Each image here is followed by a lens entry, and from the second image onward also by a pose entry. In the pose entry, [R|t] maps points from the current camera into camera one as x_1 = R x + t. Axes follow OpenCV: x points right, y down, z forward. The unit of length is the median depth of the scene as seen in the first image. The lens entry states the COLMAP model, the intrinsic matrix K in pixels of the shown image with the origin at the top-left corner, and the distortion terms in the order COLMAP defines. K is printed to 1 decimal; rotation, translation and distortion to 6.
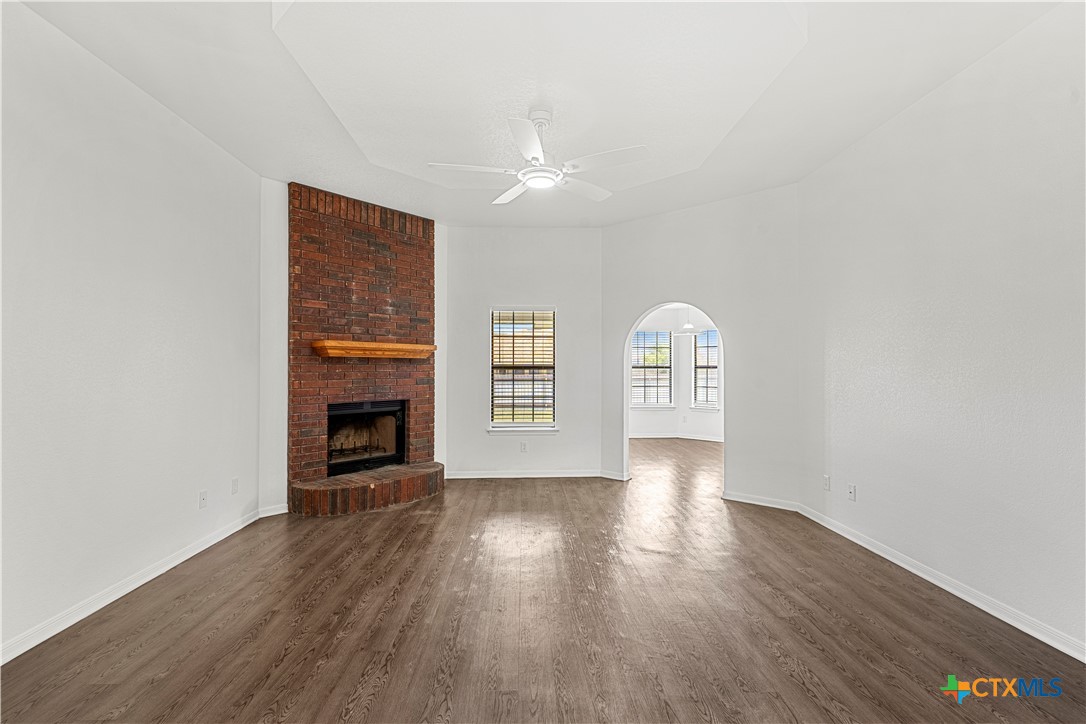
lens RADIAL K [[488.5, 0, 560.8], [0, 488.5, 365.6], [0, 0, 1]] dist [0.005279, -0.003516]
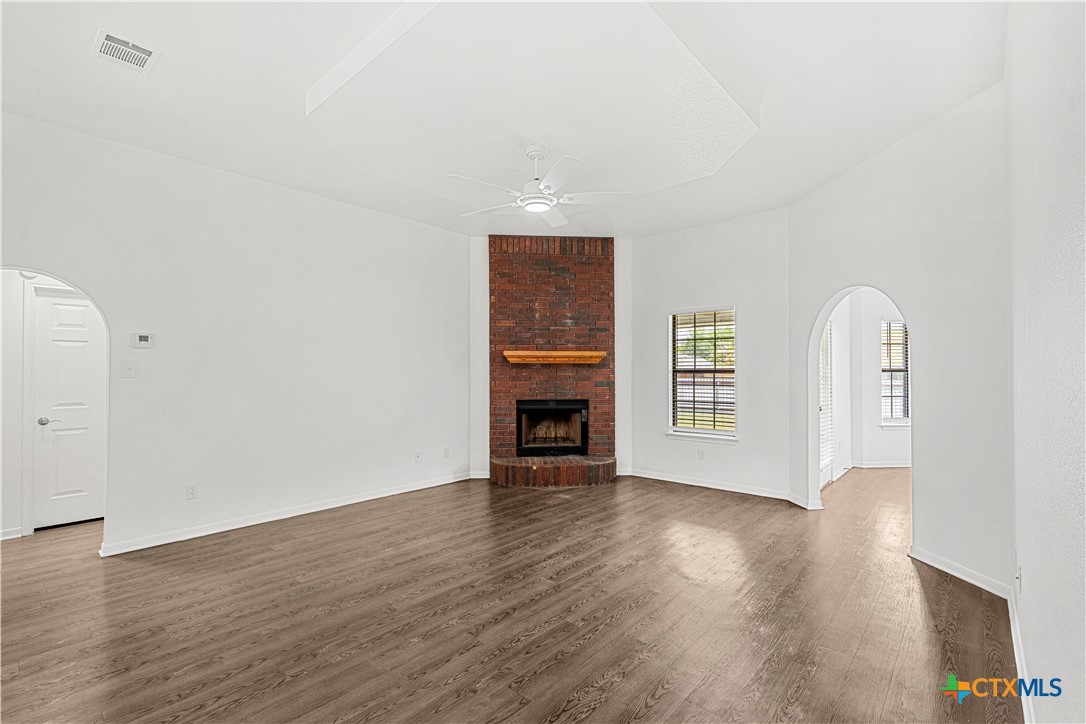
lens RADIAL K [[488.5, 0, 555.4], [0, 488.5, 372.1], [0, 0, 1]] dist [0.005279, -0.003516]
pose [[0.722549, -0.001969, -0.691317, 0.468194], [0.003881, 0.999992, 0.001208, 0.003791], [0.691309, -0.003555, 0.722551, 0.134951]]
